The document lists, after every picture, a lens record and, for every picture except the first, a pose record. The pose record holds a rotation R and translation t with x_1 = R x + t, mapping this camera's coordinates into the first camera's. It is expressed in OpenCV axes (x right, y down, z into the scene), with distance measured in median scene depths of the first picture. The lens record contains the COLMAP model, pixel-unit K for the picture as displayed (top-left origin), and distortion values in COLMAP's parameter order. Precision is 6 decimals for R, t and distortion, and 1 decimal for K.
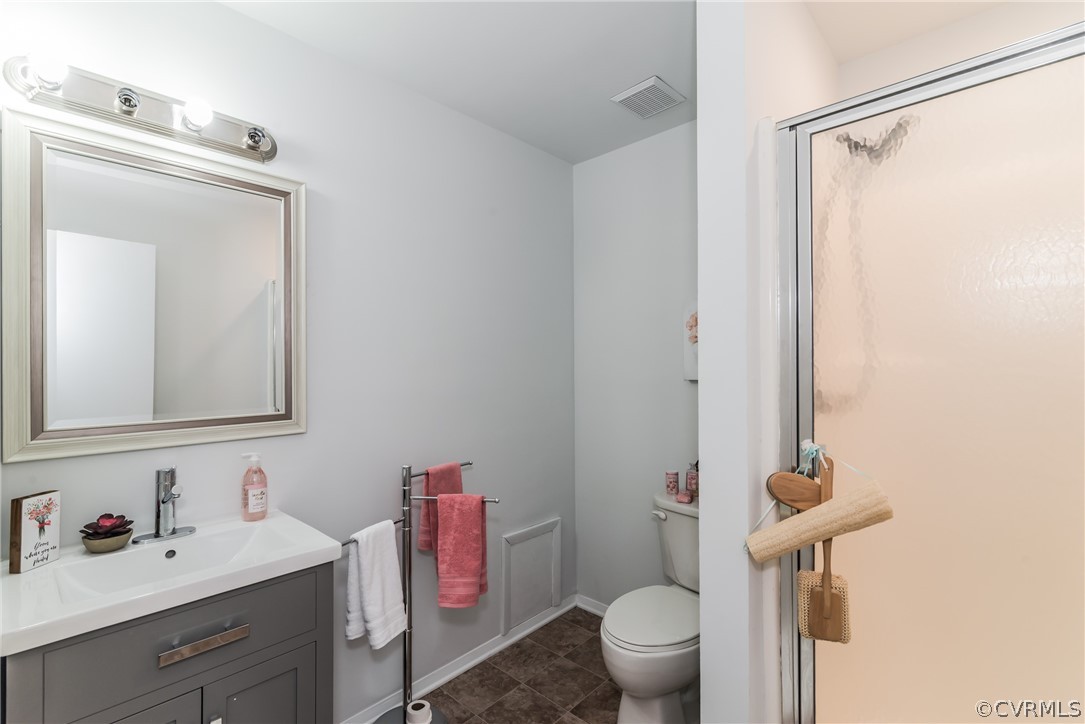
lens RADIAL K [[496.9, 0, 540.9], [0, 496.9, 364.9], [0, 0, 1]] dist [0.004155, -0.001668]
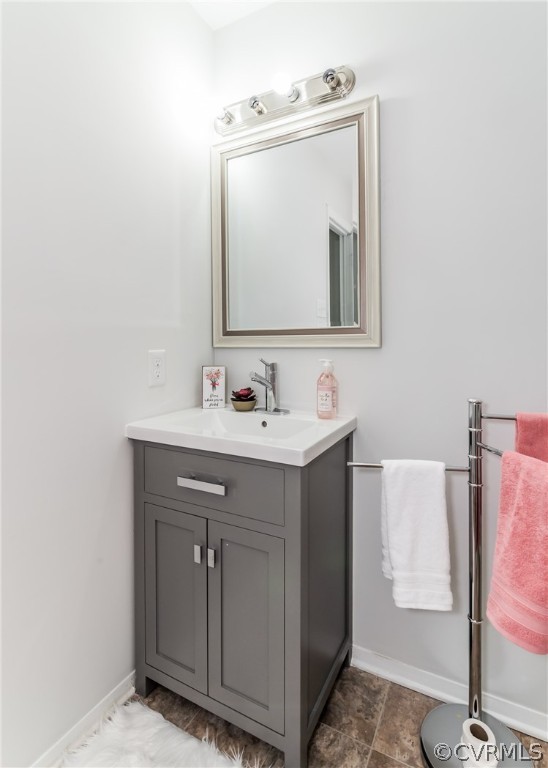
lens RADIAL K [[397.9, 0, 266.7], [0, 397.9, 335.8], [0, 0, 1]] dist [-0.004010, -0.000284]
pose [[0.253589, 0.004977, -0.967299, 0.253663], [0.009866, 0.999921, 0.007732, 0.111436], [0.967262, -0.011504, 0.253520, 0.619979]]
